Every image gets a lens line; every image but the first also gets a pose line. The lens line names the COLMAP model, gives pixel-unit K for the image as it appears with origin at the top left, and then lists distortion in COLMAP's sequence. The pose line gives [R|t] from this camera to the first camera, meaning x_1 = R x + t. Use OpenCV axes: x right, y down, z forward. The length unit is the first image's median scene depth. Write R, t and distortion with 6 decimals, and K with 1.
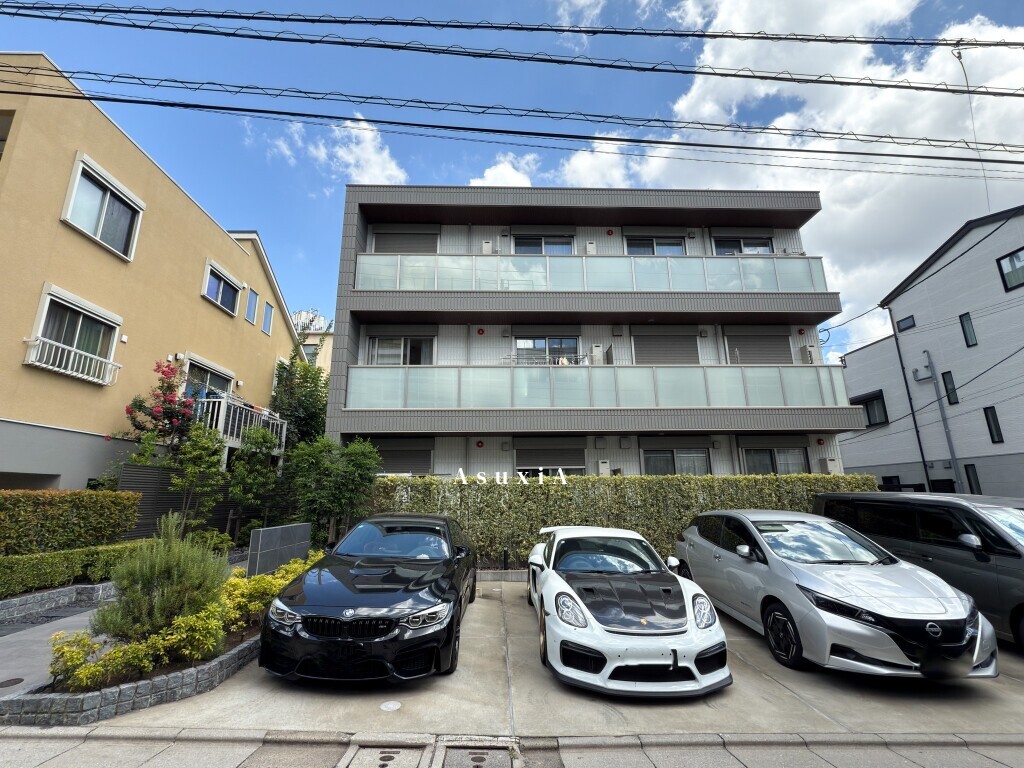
lens RADIAL K [[452.0, 0, 512.5], [0, 452.0, 389.0], [0, 0, 1]] dist [0.000299, 0.000215]
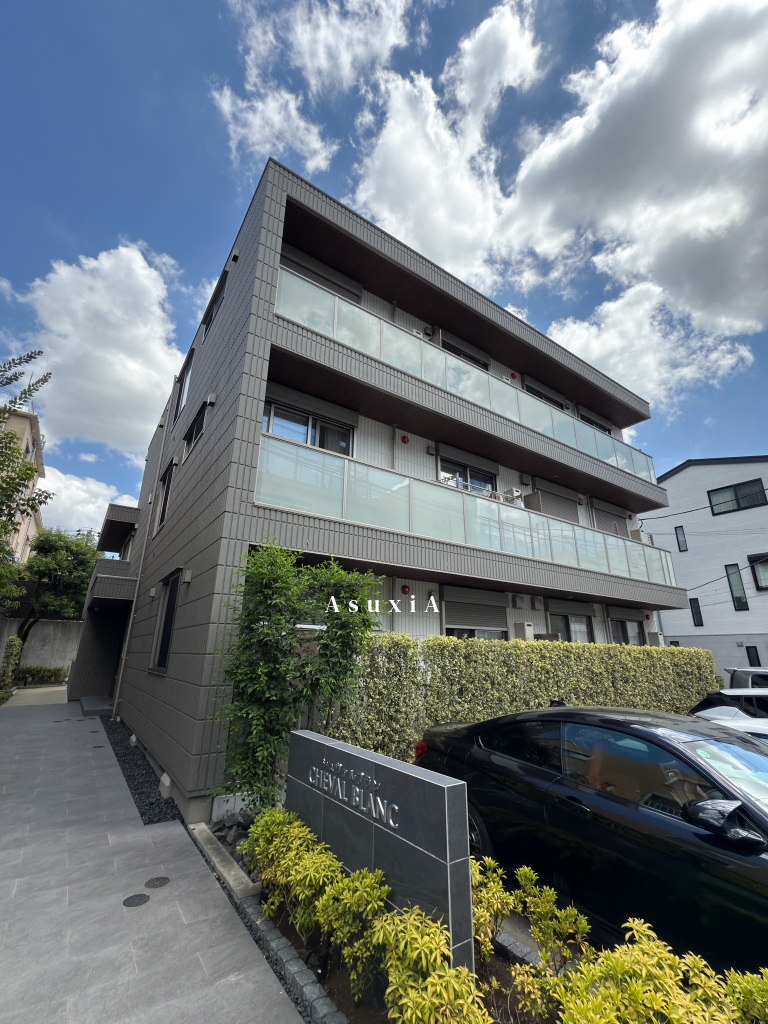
lens RADIAL K [[436.8, 0, 384.0], [0, 436.8, 512.0], [0, 0, 1]] dist [-0.000124, -0.000164]
pose [[0.839949, 0.186810, 0.509497, -0.487404], [-0.142619, 0.981867, -0.124889, 0.095605], [-0.523589, 0.032236, 0.851361, 0.440957]]
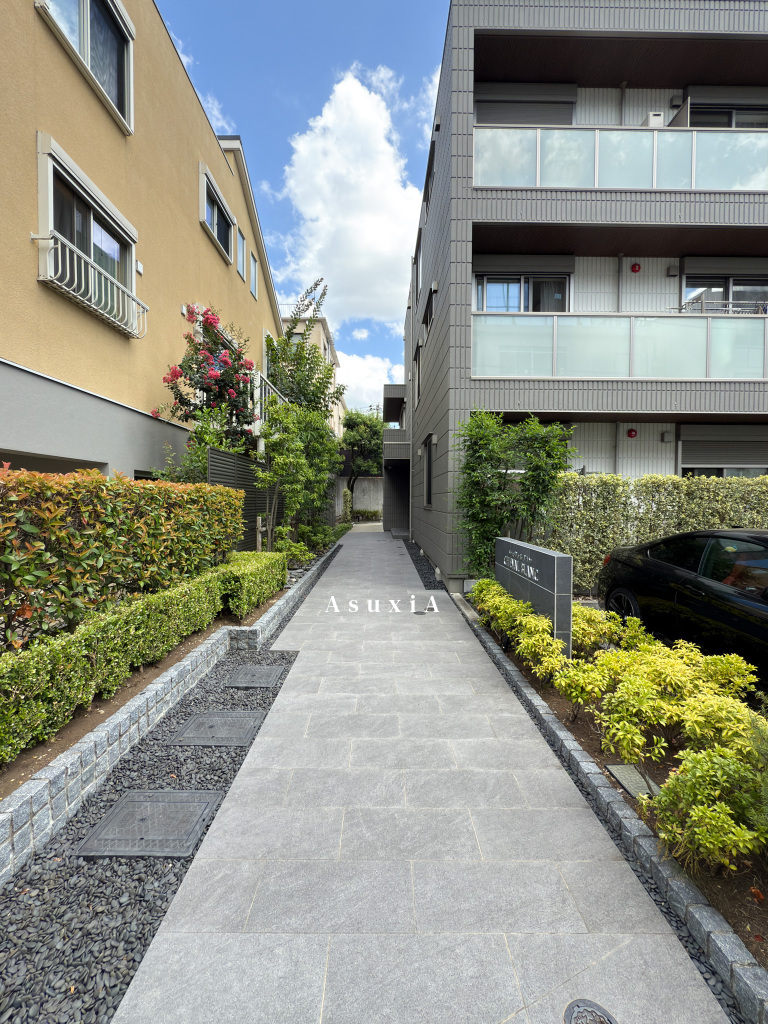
lens RADIAL K [[436.8, 0, 384.0], [0, 436.8, 512.0], [0, 0, 1]] dist [-0.000124, -0.000164]
pose [[0.999496, 0.017591, -0.026428, -0.463496], [-0.010371, 0.967703, 0.251879, 0.074048], [0.030006, -0.251478, 0.967398, 0.283709]]
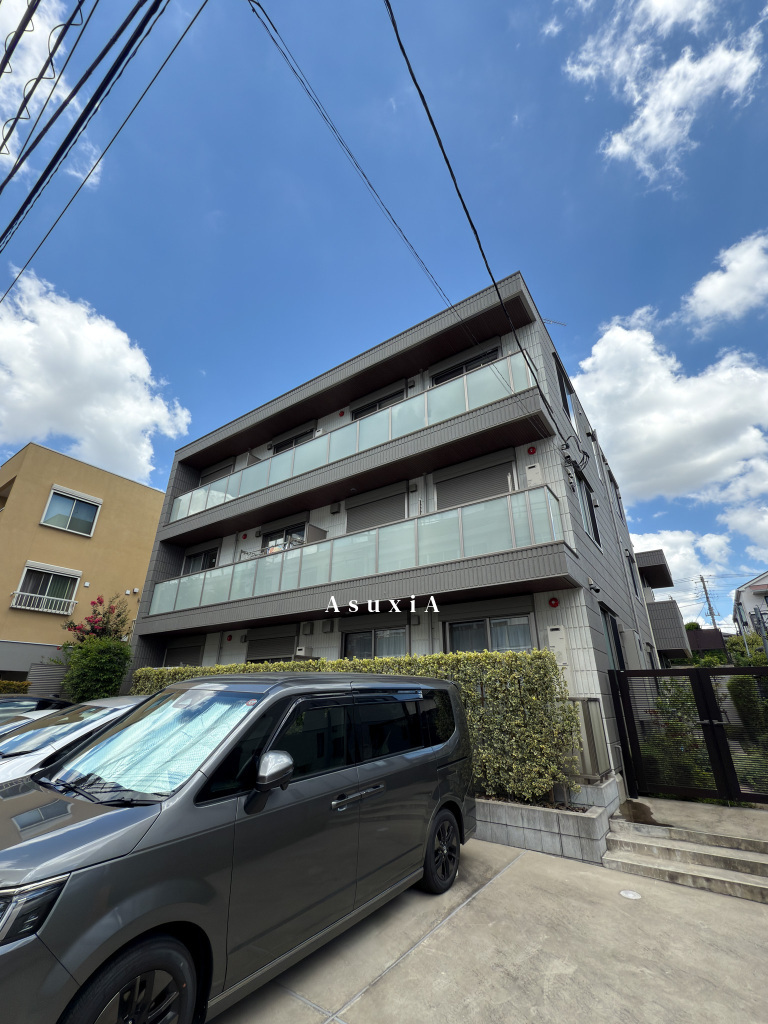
lens RADIAL K [[452.0, 0, 384.0], [0, 452.0, 512.0], [0, 0, 1]] dist [0.000299, 0.000215]
pose [[0.790775, -0.226798, -0.568540, 0.930156], [0.121148, 0.968441, -0.217820, 0.114571], [0.599999, 0.103369, 0.793295, 0.324863]]
